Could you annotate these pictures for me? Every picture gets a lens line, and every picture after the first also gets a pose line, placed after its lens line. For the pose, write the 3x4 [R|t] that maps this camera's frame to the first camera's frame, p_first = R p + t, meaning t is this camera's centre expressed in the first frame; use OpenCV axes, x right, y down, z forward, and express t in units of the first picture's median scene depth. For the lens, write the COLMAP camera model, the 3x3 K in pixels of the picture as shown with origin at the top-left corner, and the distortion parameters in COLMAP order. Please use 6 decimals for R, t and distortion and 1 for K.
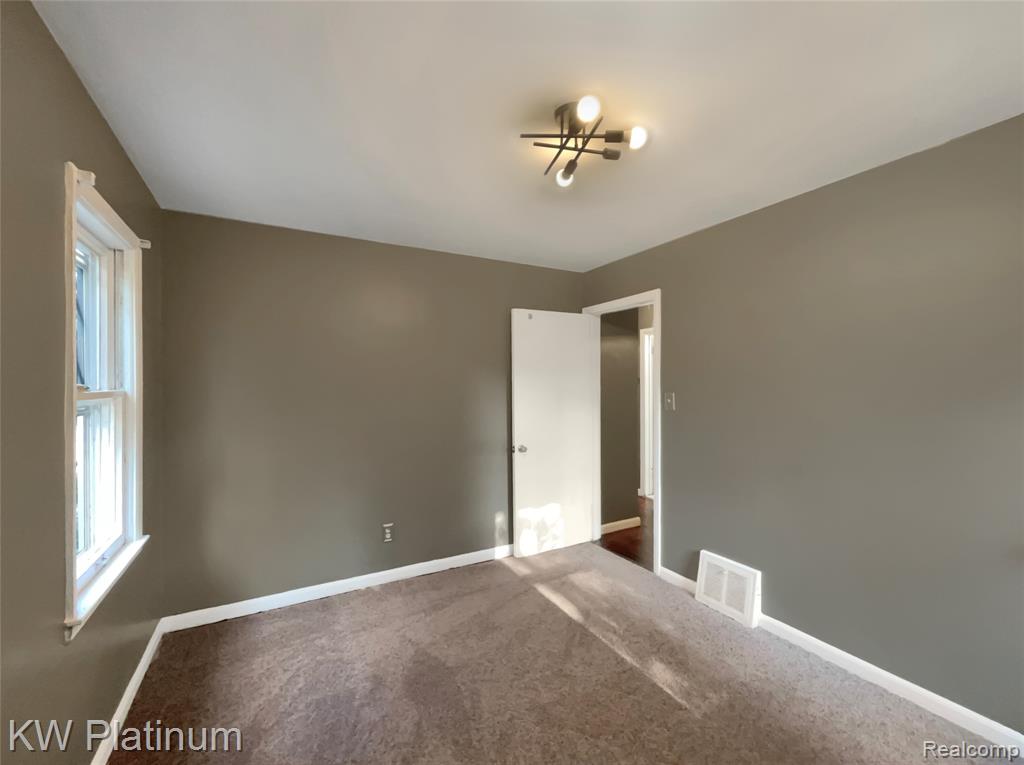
lens RADIAL K [[419.9, 0, 512.0], [0, 419.9, 382.5], [0, 0, 1]] dist [-0.000003, 0.000050]
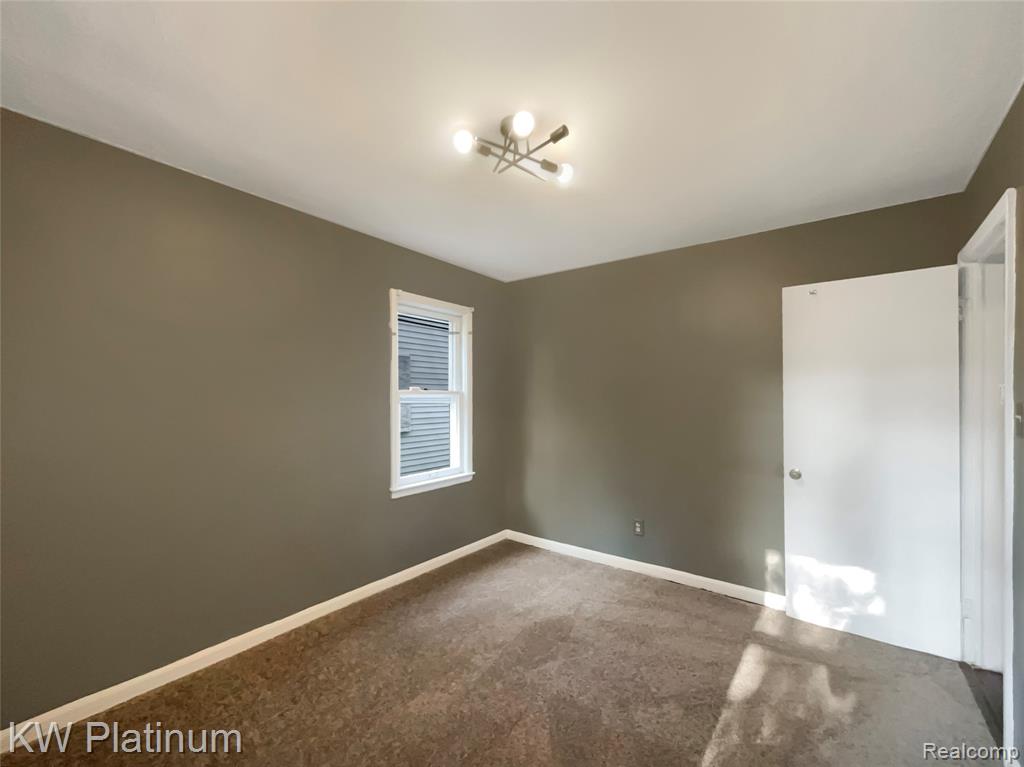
lens RADIAL K [[413.9, 0, 511.4], [0, 413.9, 394.0], [0, 0, 1]] dist [-0.000476, 0.000080]
pose [[0.432712, 0.005959, -0.901512, 0.564679], [-0.000420, 0.999979, 0.006408, 0.014551], [0.901532, -0.002394, 0.432706, 0.275254]]
